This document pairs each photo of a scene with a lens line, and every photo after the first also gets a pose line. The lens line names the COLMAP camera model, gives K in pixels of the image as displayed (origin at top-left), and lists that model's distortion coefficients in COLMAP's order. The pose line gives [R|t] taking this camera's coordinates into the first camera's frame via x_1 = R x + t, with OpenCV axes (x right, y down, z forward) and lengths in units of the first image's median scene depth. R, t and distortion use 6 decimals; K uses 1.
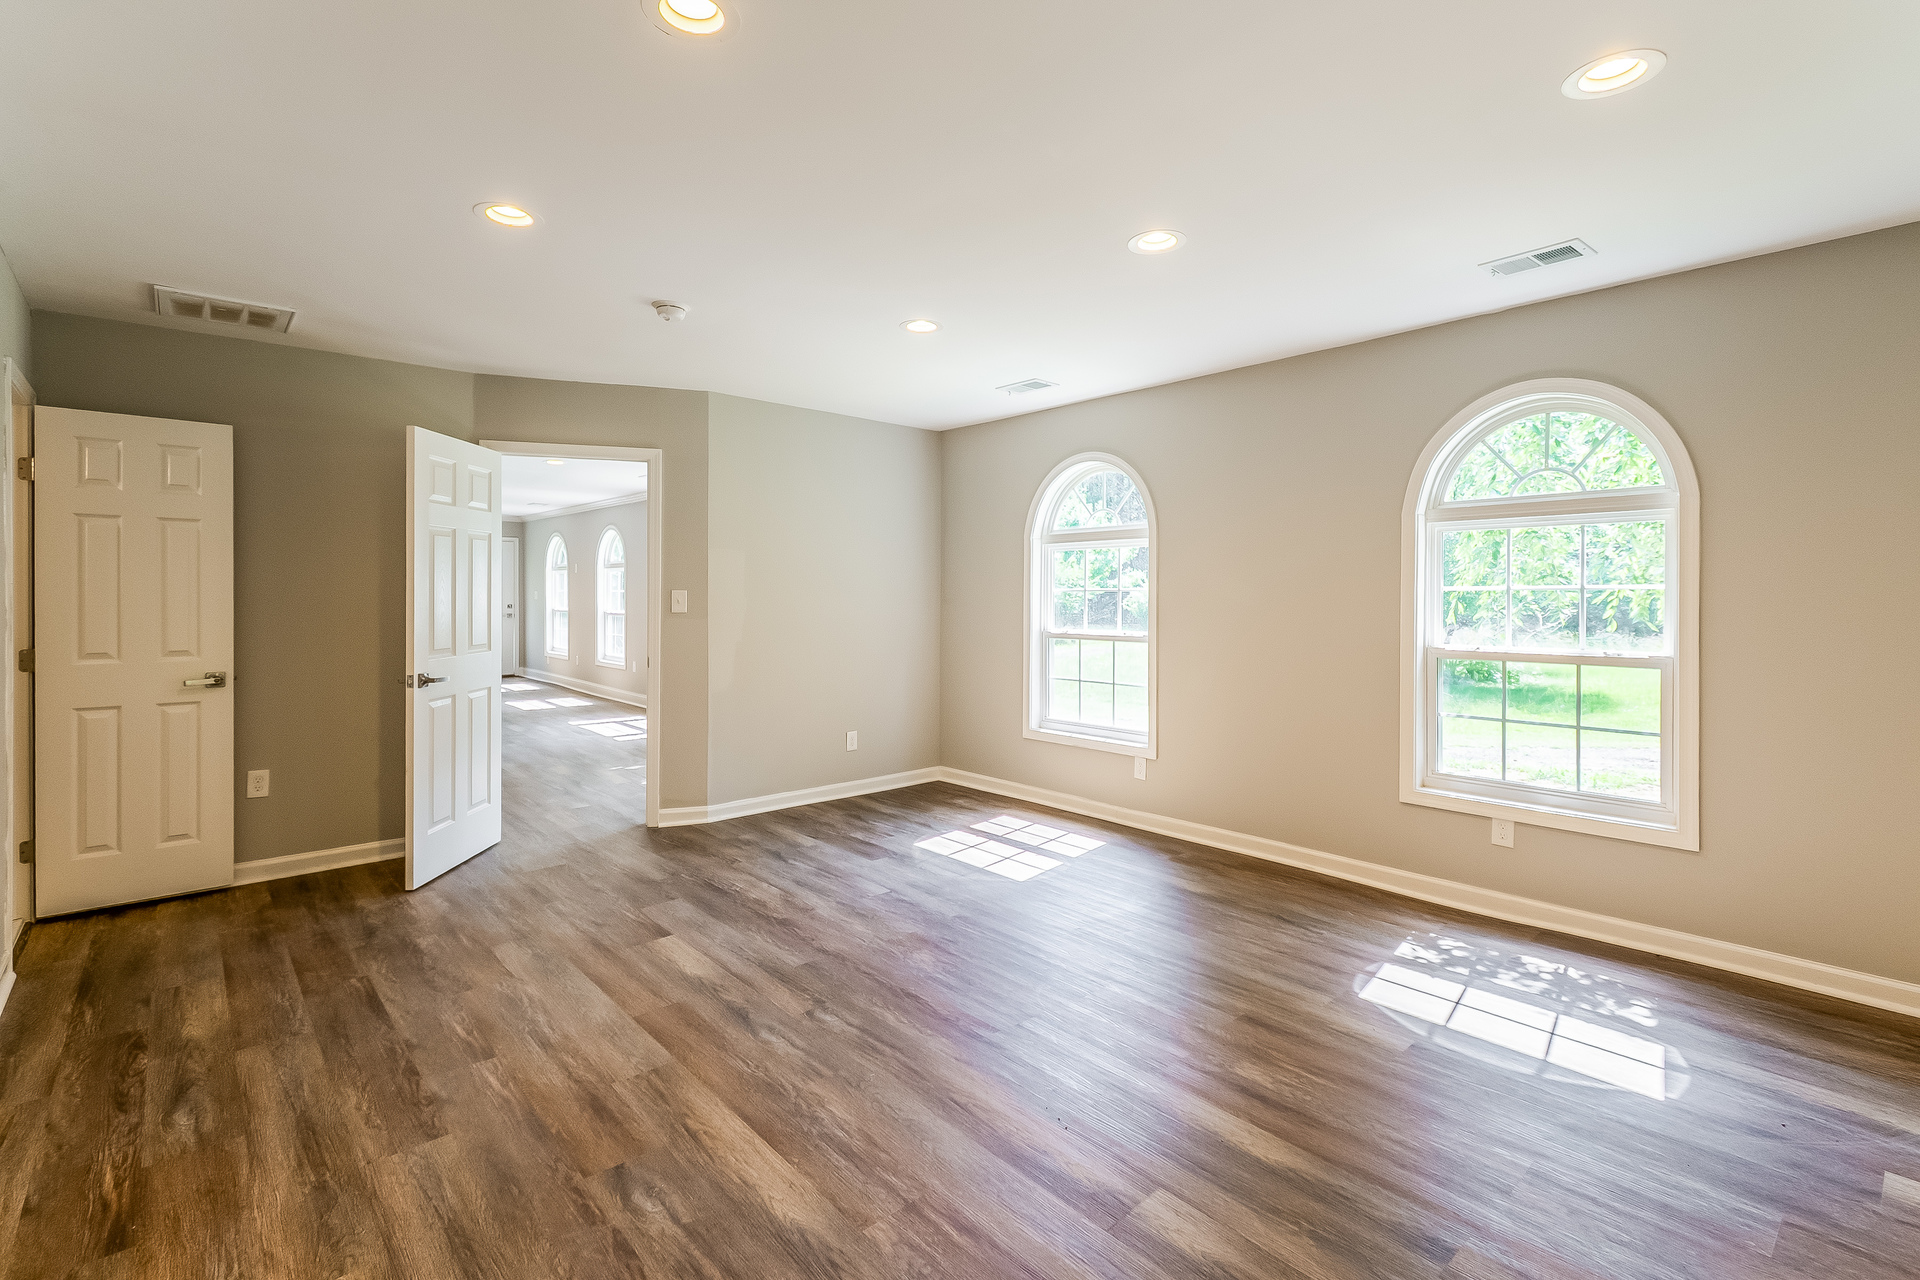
lens RADIAL K [[851.3, 0, 965.7], [0, 851.3, 599.9], [0, 0, 1]] dist [0.008270, -0.000731]
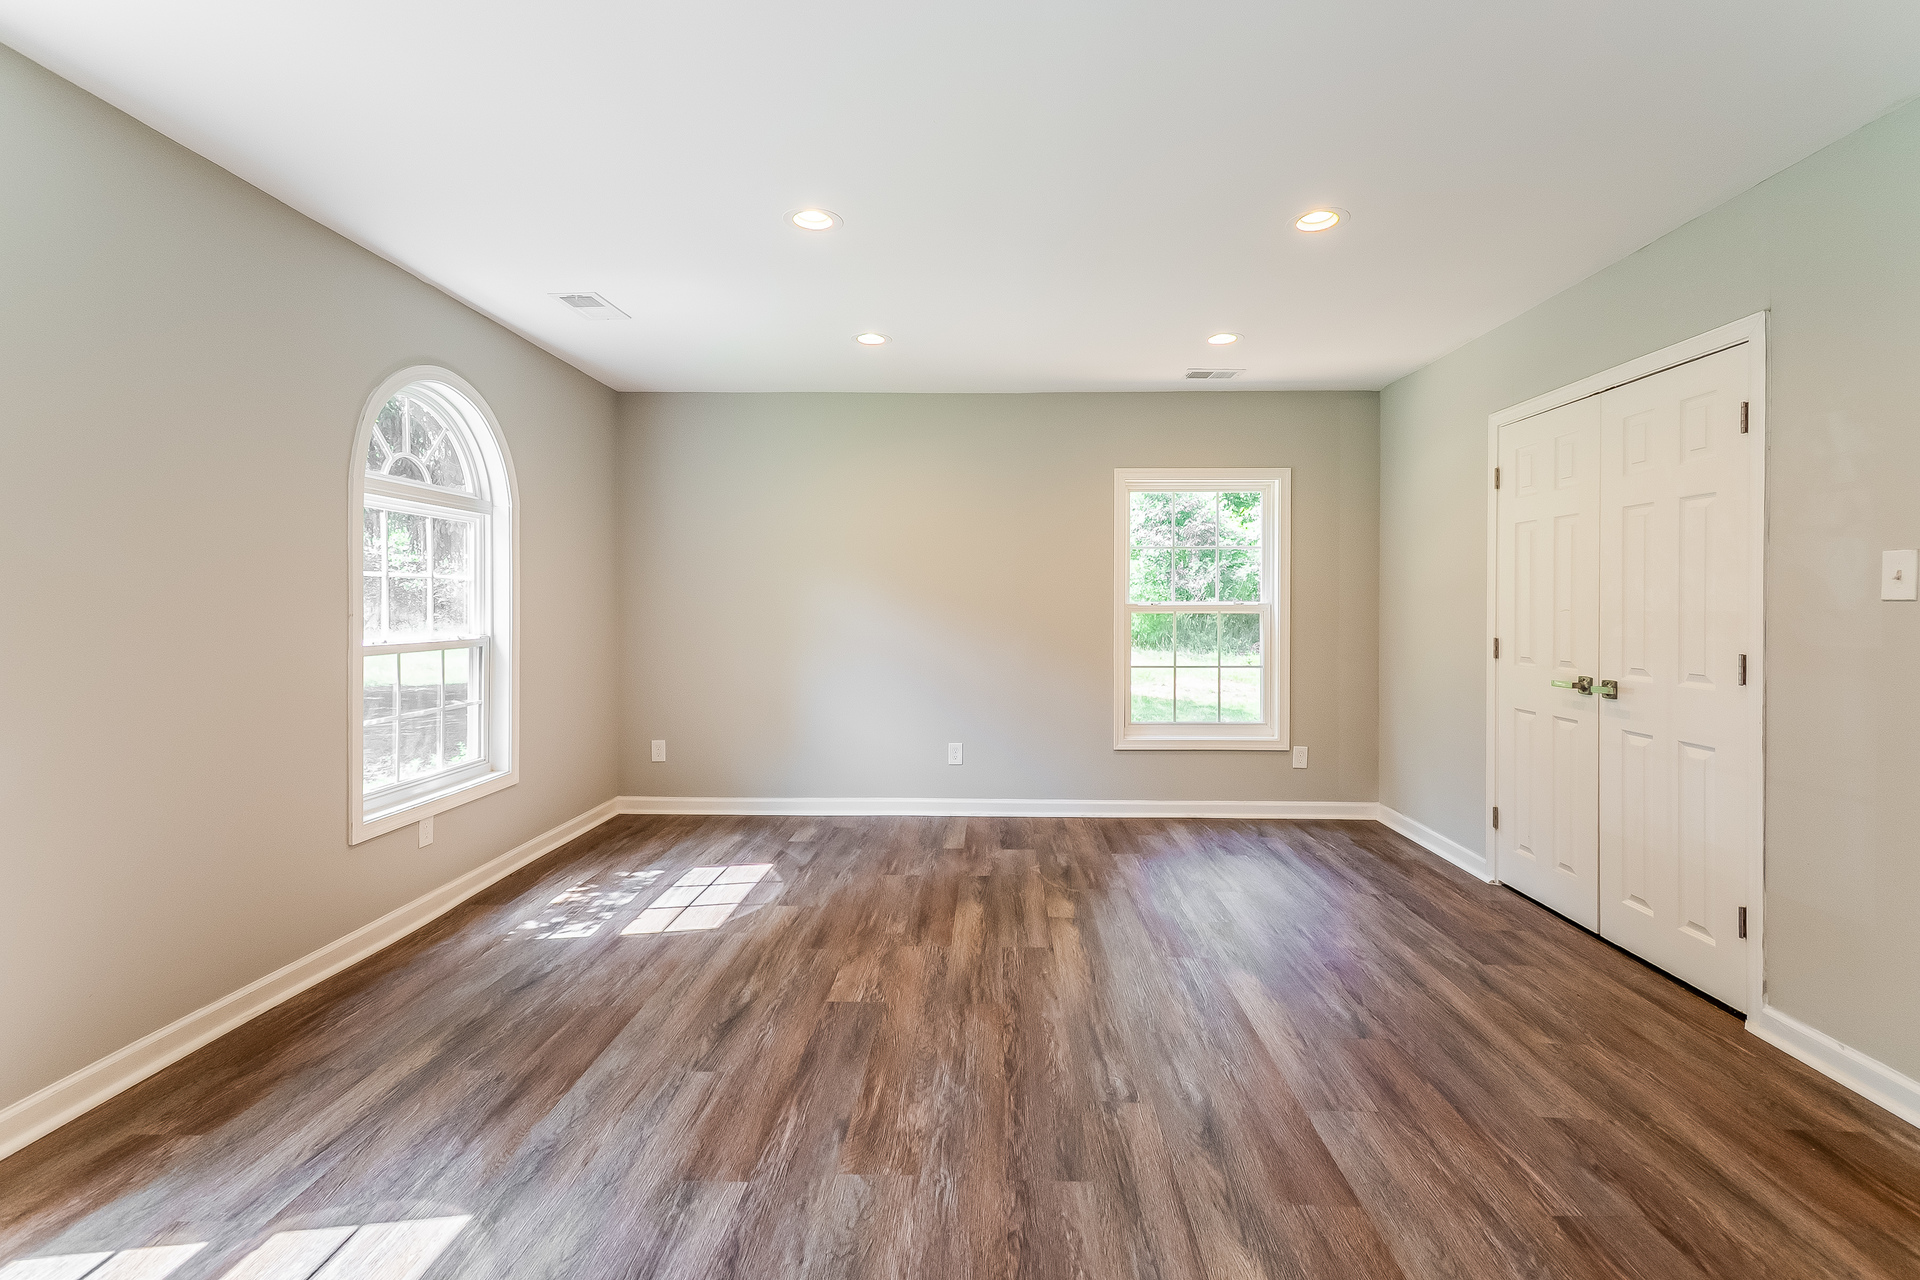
lens RADIAL K [[851.3, 0, 965.7], [0, 851.3, 599.9], [0, 0, 1]] dist [0.008270, -0.000731]
pose [[-0.713846, -0.002654, 0.700298, -0.606233], [-0.003042, 0.999995, 0.000689, 0.013623], [-0.700296, -0.001638, -0.713850, 1.612831]]
